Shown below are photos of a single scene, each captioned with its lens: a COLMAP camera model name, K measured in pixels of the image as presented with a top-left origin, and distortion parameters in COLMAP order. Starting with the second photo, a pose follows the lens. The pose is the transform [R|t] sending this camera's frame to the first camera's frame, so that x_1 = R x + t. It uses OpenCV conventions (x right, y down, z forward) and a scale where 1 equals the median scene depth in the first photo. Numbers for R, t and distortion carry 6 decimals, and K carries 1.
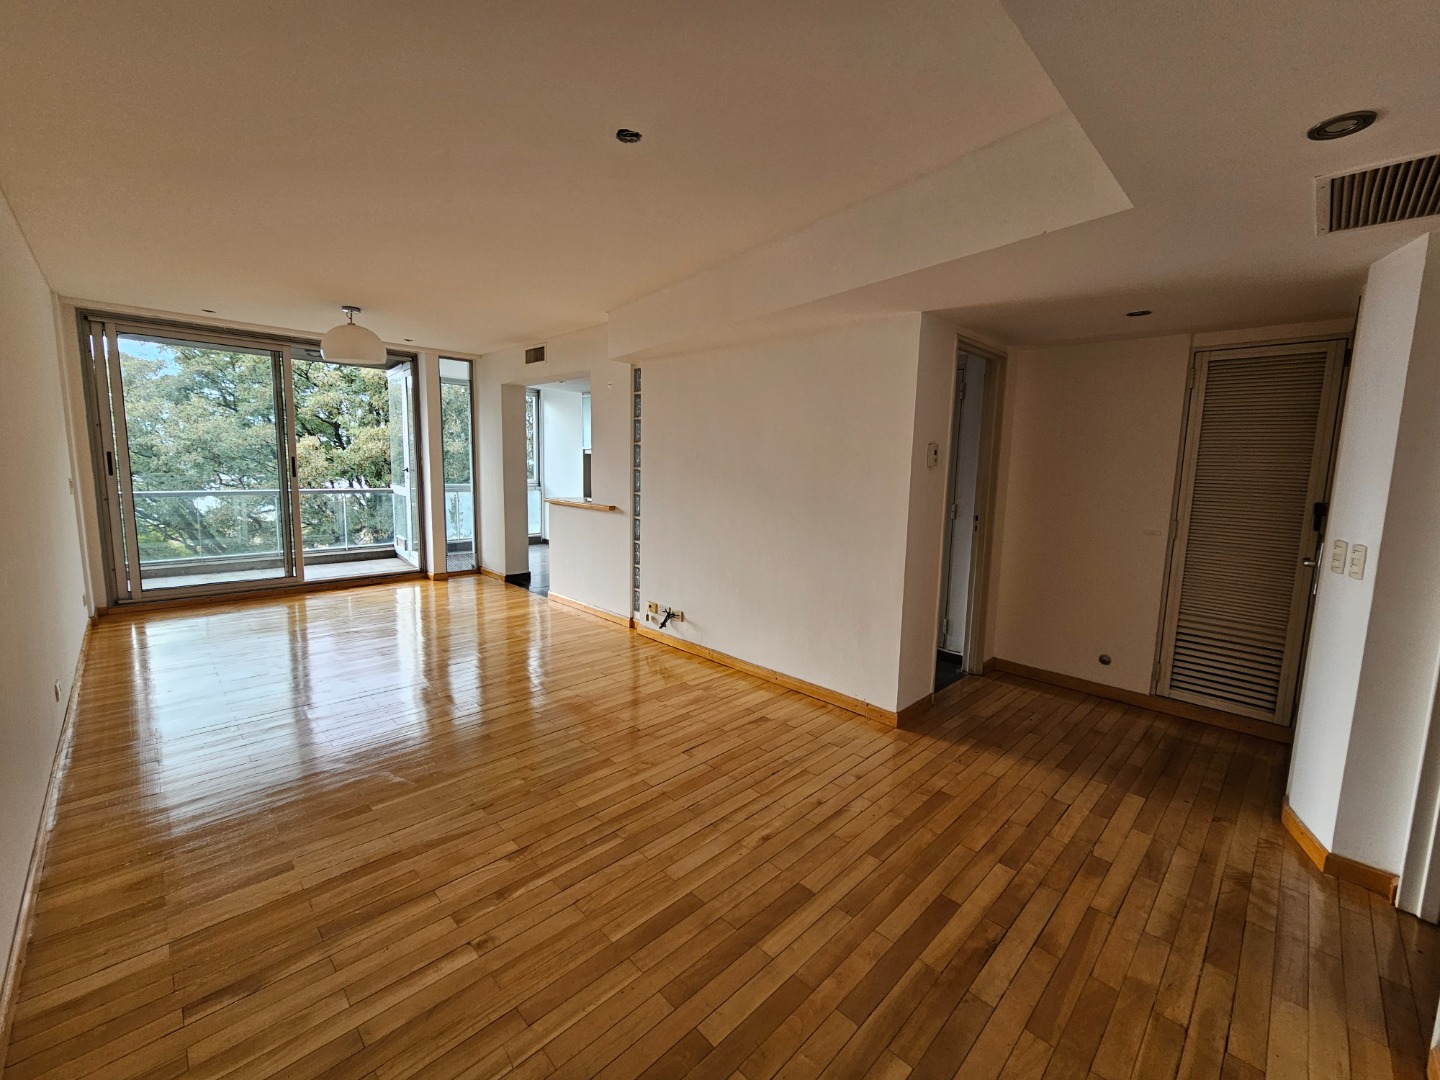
lens RADIAL K [[591.1, 0, 717.6], [0, 591.1, 533.2], [0, 0, 1]] dist [0.000798, -0.001350]
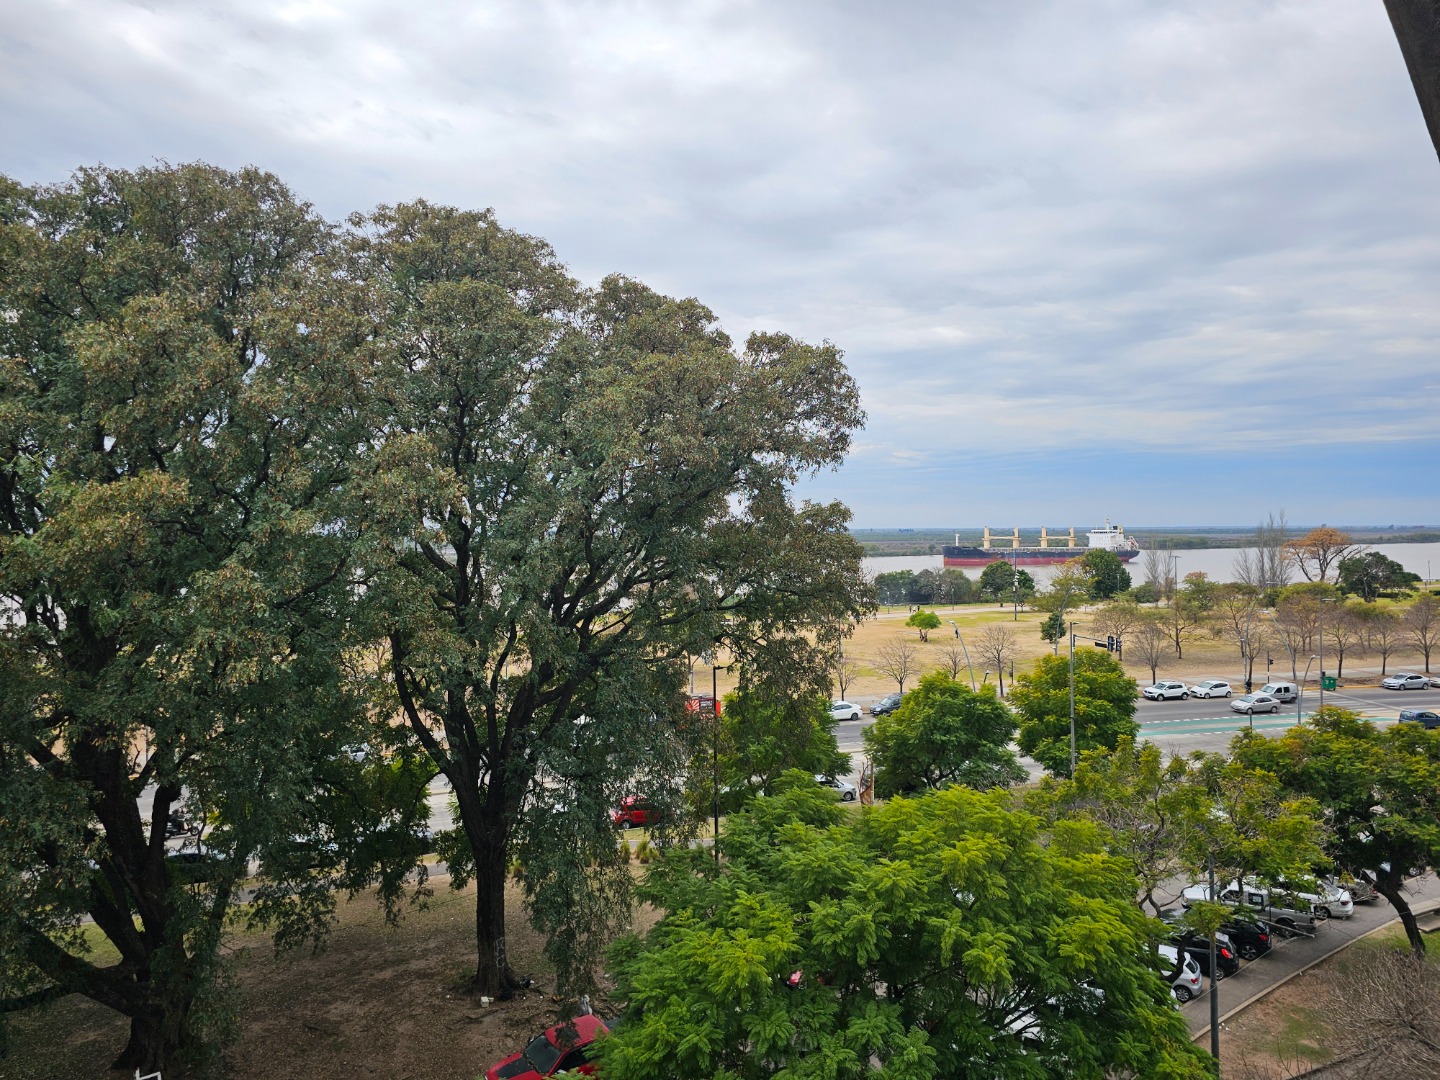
lens RADIAL K [[964.5, 0, 720.4], [0, 964.5, 540.2], [0, 0, 1]] dist [0.001645, 0.000413]
pose [[0.996356, -0.015631, 0.083849, -0.706221], [0.025649, 0.992470, -0.119769, -0.152899], [-0.081346, 0.121483, 0.989255, 1.008607]]
